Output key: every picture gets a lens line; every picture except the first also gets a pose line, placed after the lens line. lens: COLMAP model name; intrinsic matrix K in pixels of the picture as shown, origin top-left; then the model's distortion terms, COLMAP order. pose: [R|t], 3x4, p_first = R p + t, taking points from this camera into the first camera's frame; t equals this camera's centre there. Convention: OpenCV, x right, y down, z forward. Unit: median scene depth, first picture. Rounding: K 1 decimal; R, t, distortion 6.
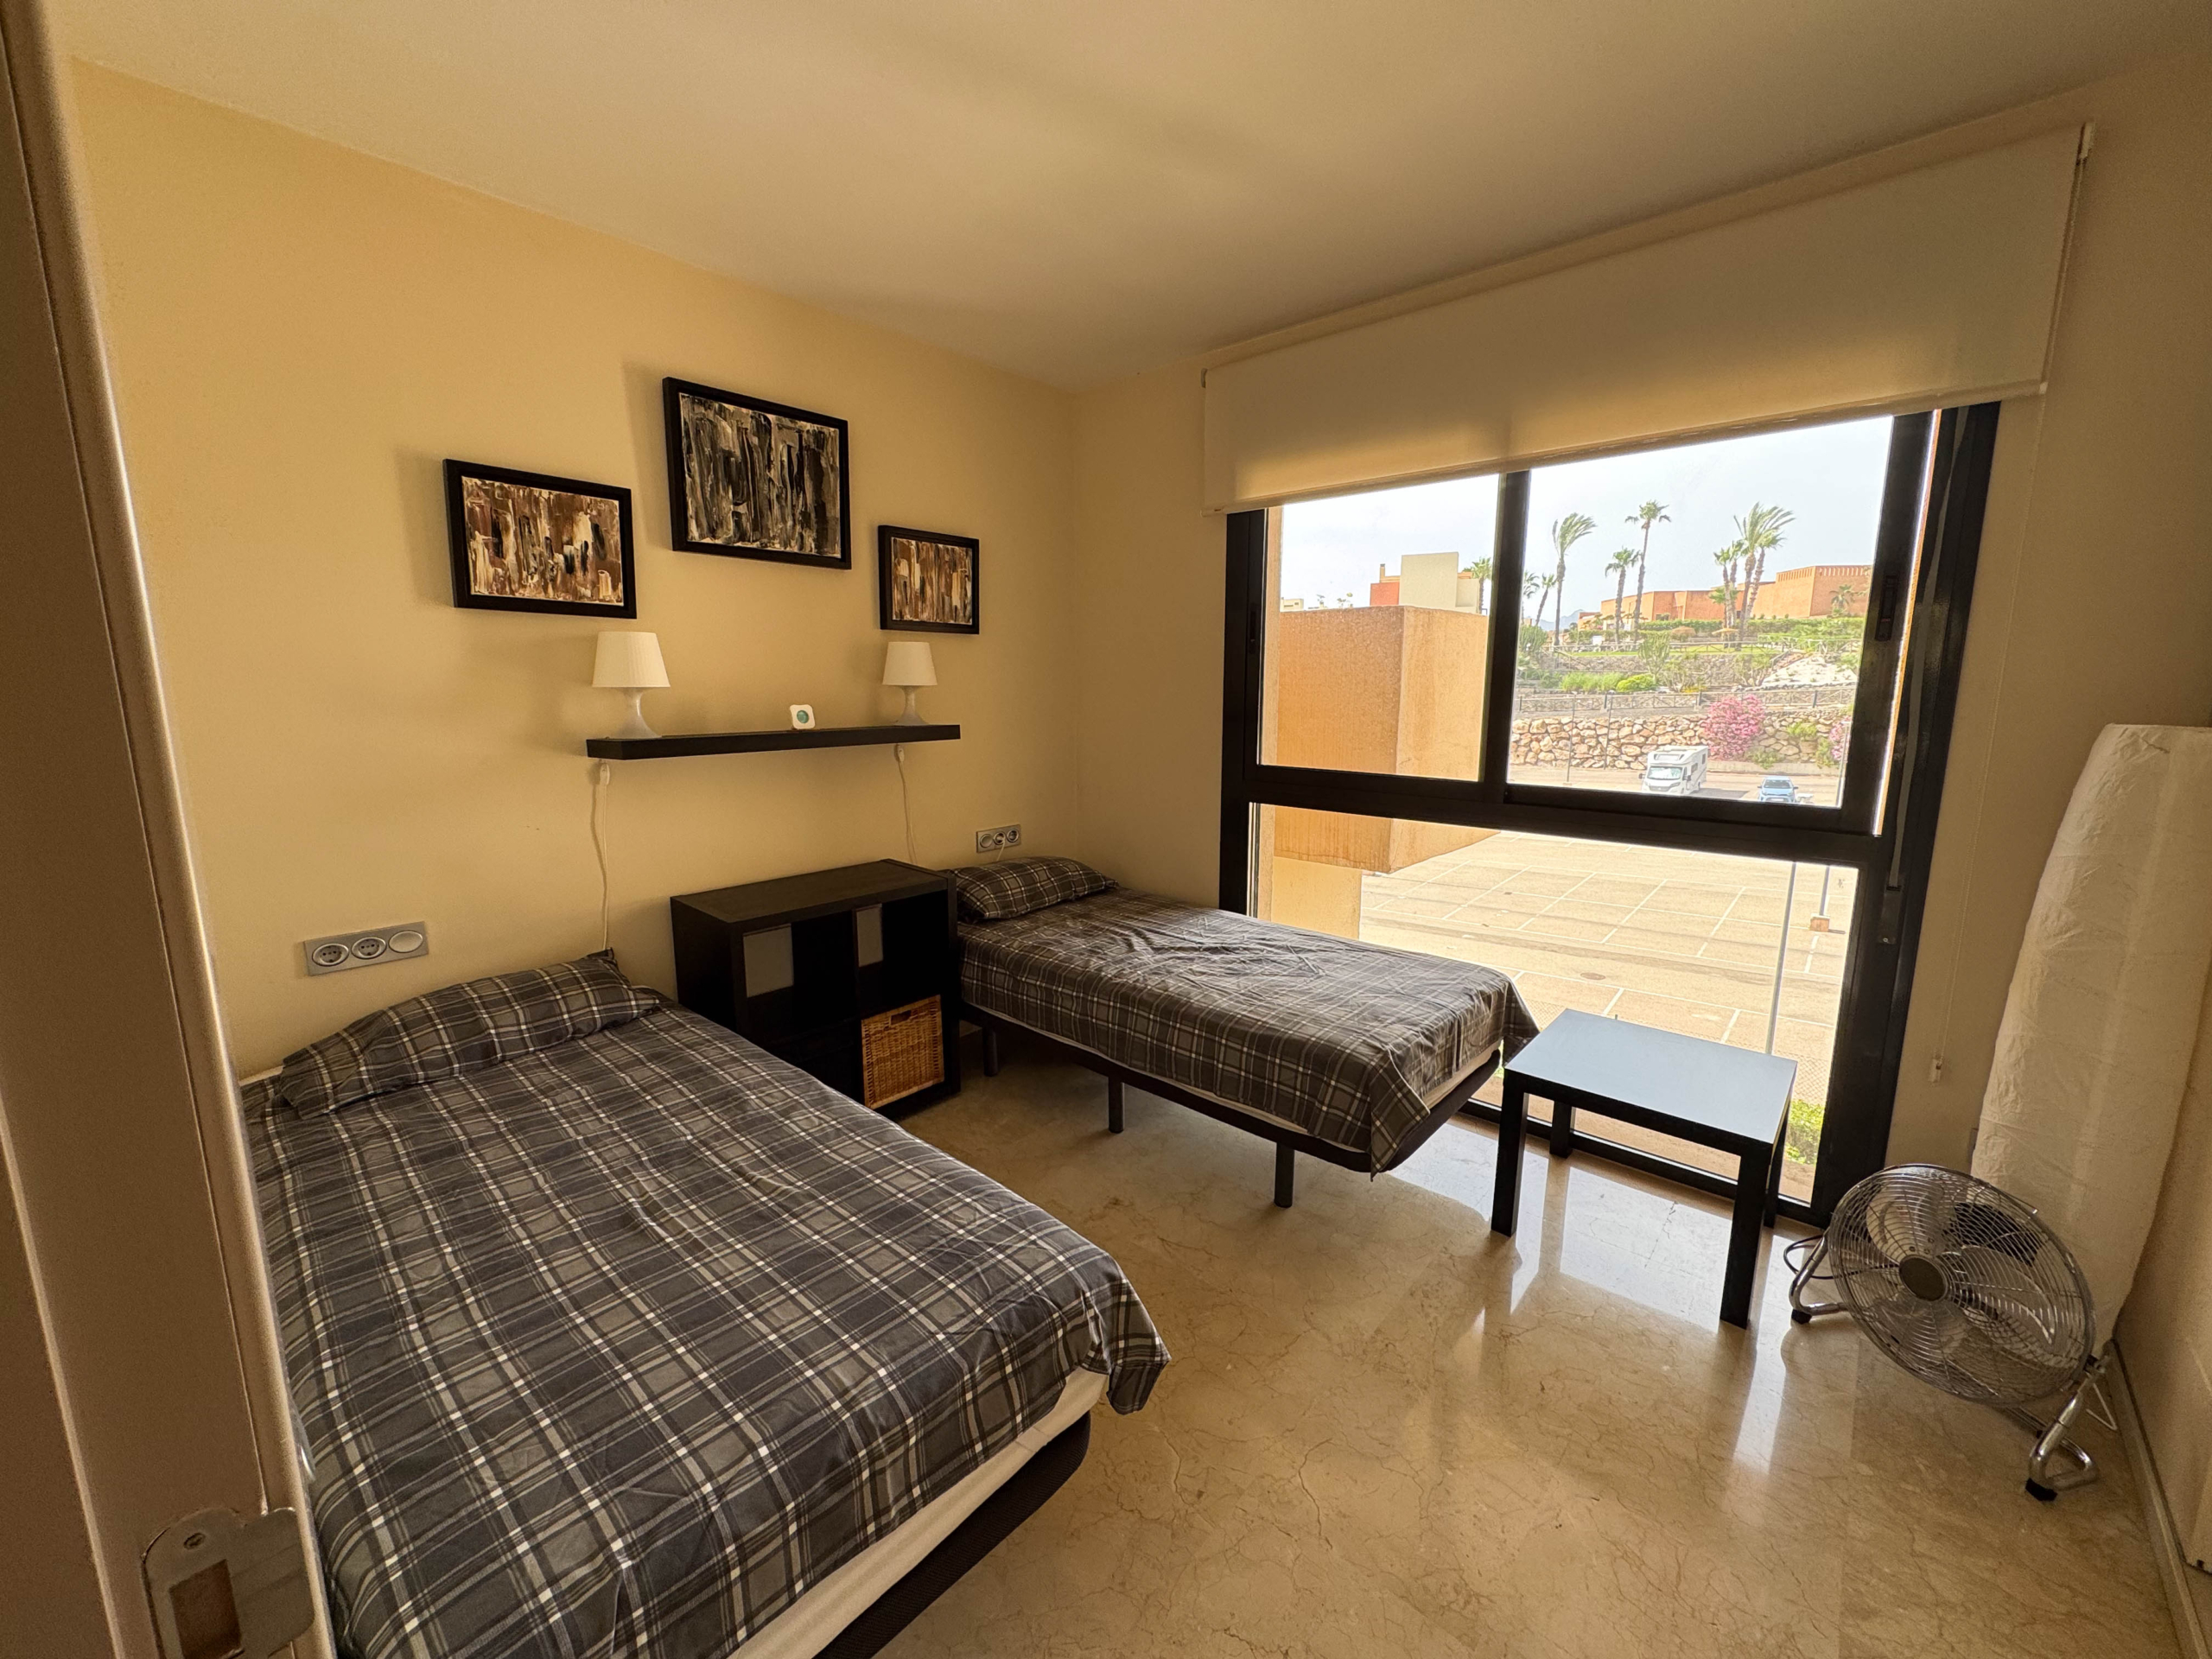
lens RADIAL K [[881.3, 0, 1113.4], [0, 881.3, 825.8], [0, 0, 1]] dist [-0.001666, 0.000259]
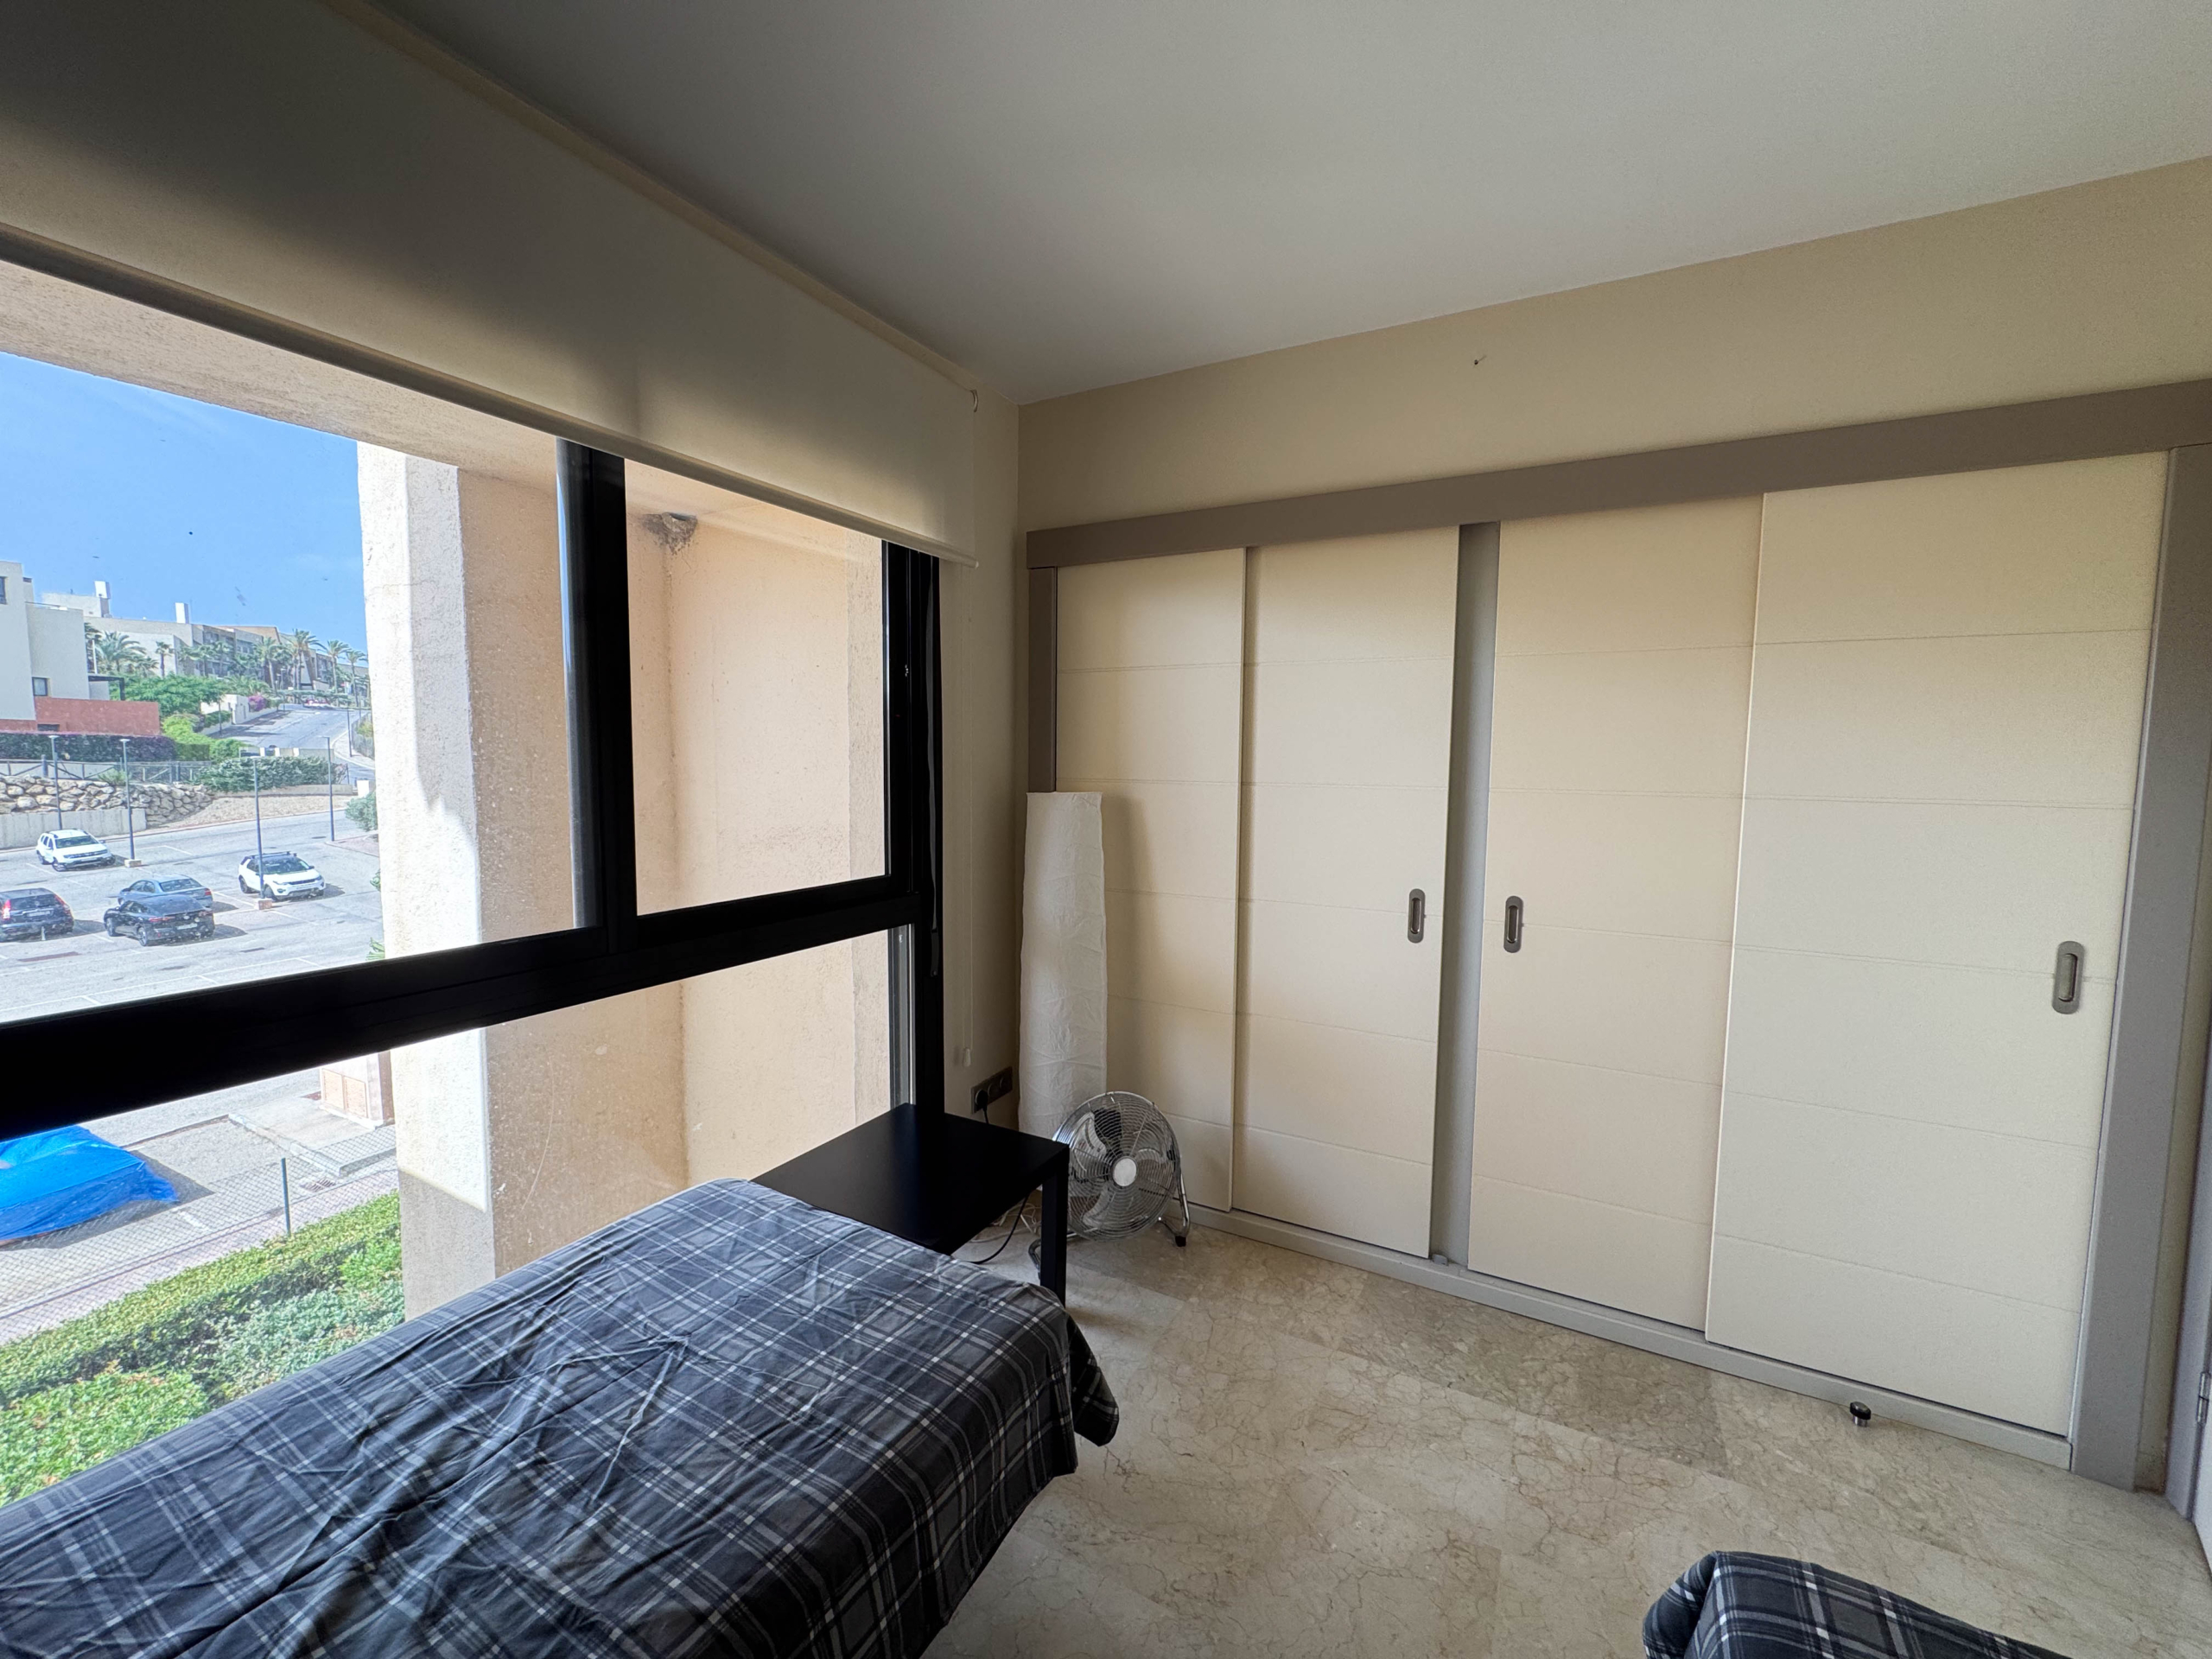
lens RADIAL K [[881.3, 0, 1113.2], [0, 881.3, 828.0], [0, 0, 1]] dist [-0.001666, 0.000259]
pose [[-0.239300, -0.076471, 0.967929, -0.284605], [0.152989, 0.981471, 0.115364, -0.137347], [-0.958817, 0.175689, -0.223167, 0.801513]]
